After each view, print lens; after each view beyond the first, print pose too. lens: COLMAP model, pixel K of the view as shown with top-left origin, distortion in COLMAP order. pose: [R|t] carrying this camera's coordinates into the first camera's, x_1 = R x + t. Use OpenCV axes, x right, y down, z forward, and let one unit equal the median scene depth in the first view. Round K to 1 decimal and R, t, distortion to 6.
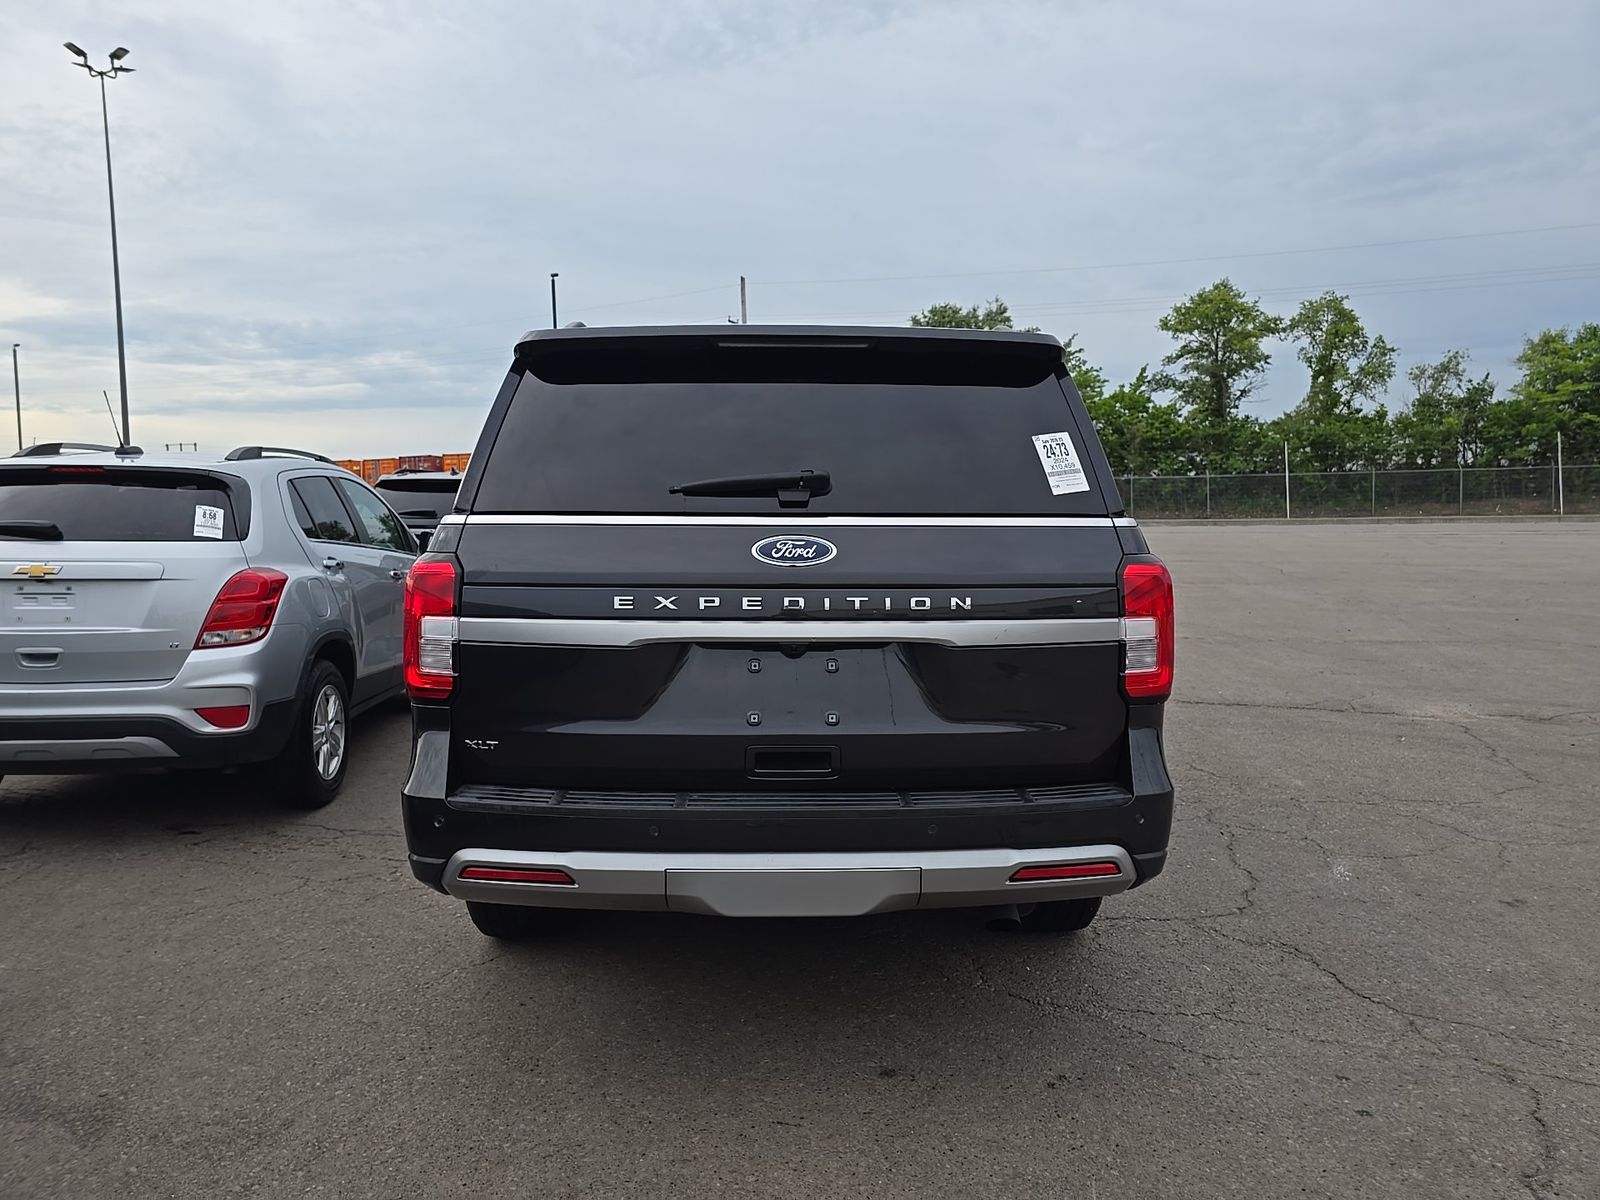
lens RADIAL K [[1084.7, 0, 810.5], [0, 1084.7, 602.3], [0, 0, 1]] dist [0.066356, -0.060377]
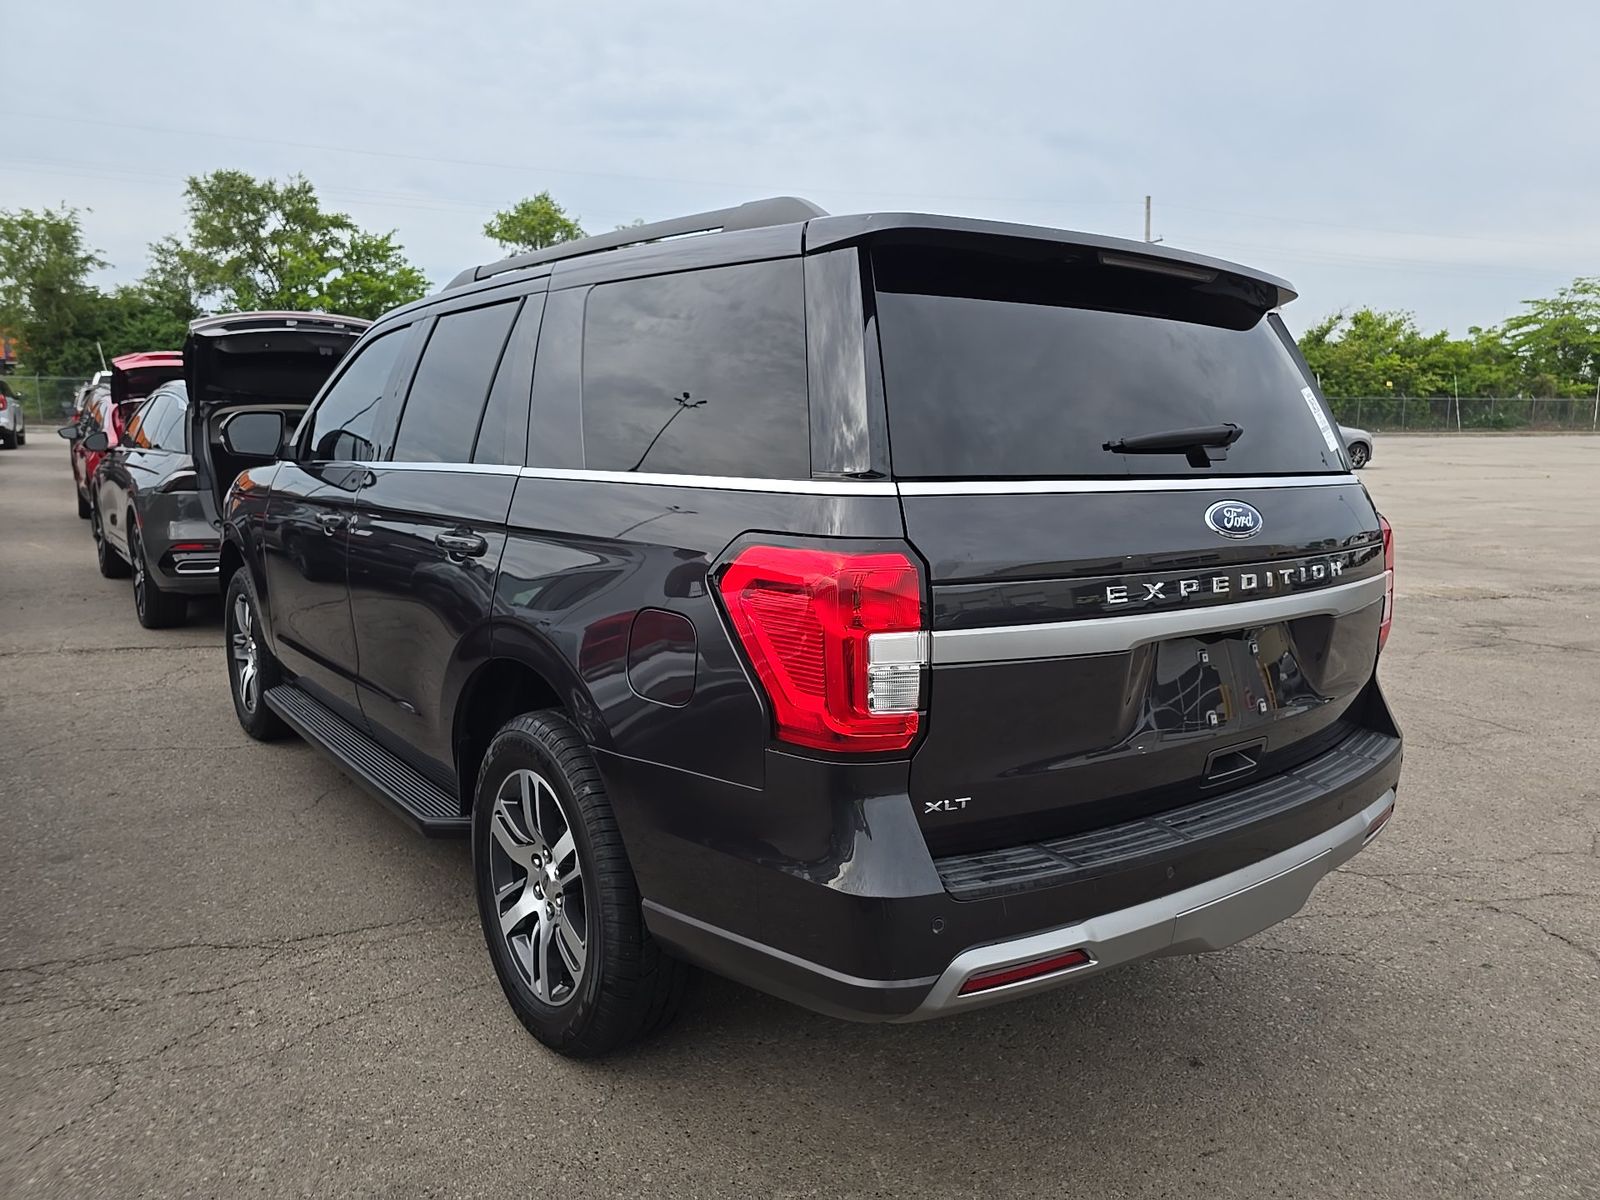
lens RADIAL K [[1084.7, 0, 810.5], [0, 1084.7, 602.3], [0, 0, 1]] dist [0.066356, -0.060377]
pose [[0.804305, -0.078342, 0.589030, -0.677213], [0.030670, 0.995423, 0.090514, -0.060042], [-0.593425, -0.054735, 0.803026, 0.421141]]
